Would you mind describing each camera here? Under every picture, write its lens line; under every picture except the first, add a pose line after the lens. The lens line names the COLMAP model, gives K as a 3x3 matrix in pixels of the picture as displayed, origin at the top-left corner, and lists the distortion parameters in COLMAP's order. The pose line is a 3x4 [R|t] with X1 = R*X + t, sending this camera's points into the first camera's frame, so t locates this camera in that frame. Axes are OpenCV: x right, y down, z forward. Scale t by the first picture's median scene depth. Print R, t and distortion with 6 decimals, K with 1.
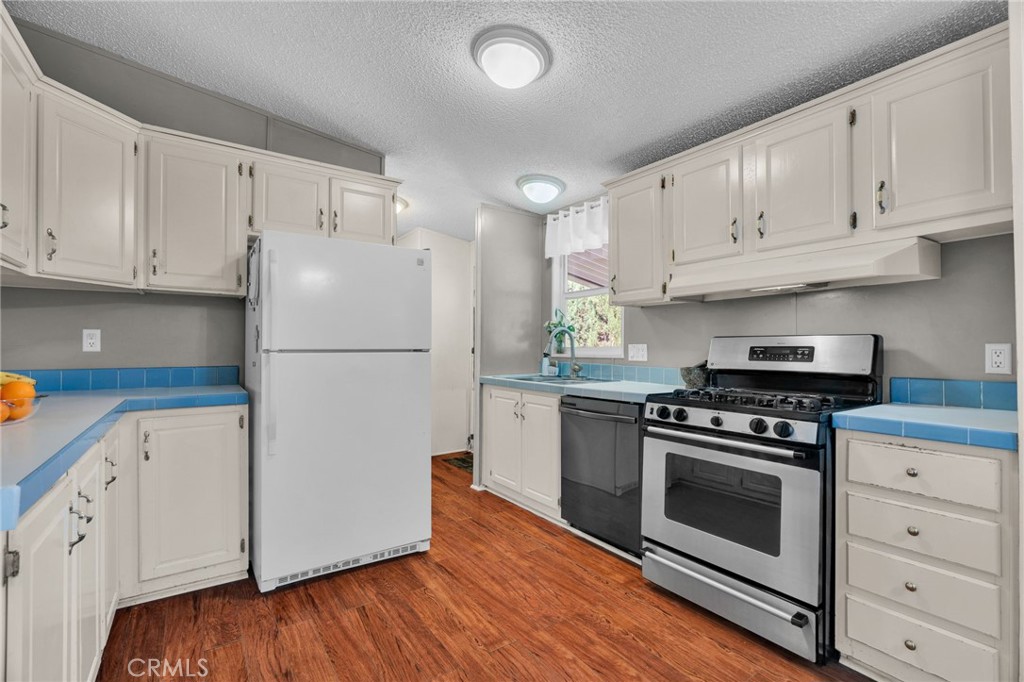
lens RADIAL K [[460.8, 0, 510.6], [0, 460.8, 344.1], [0, 0, 1]] dist [-0.011693, 0.001039]
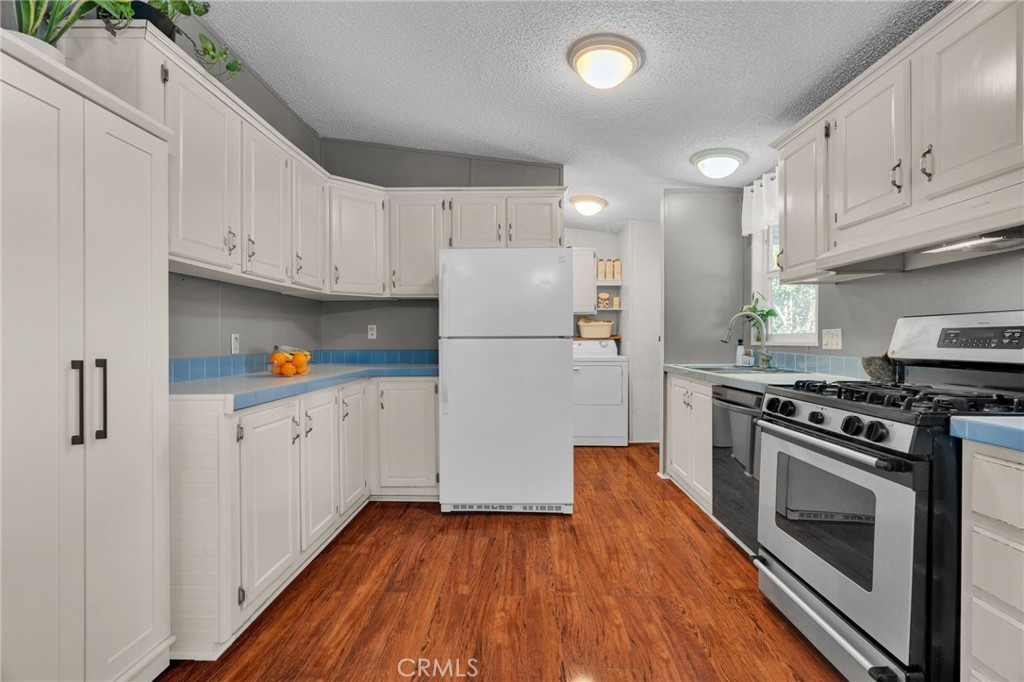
lens RADIAL K [[460.8, 0, 508.1], [0, 460.8, 343.3], [0, 0, 1]] dist [-0.011693, 0.001039]
pose [[0.807779, 0.000927, -0.589485, 0.416961], [0.008093, 0.999887, 0.012662, 0.015359], [0.589430, -0.014999, 0.807680, 0.000991]]
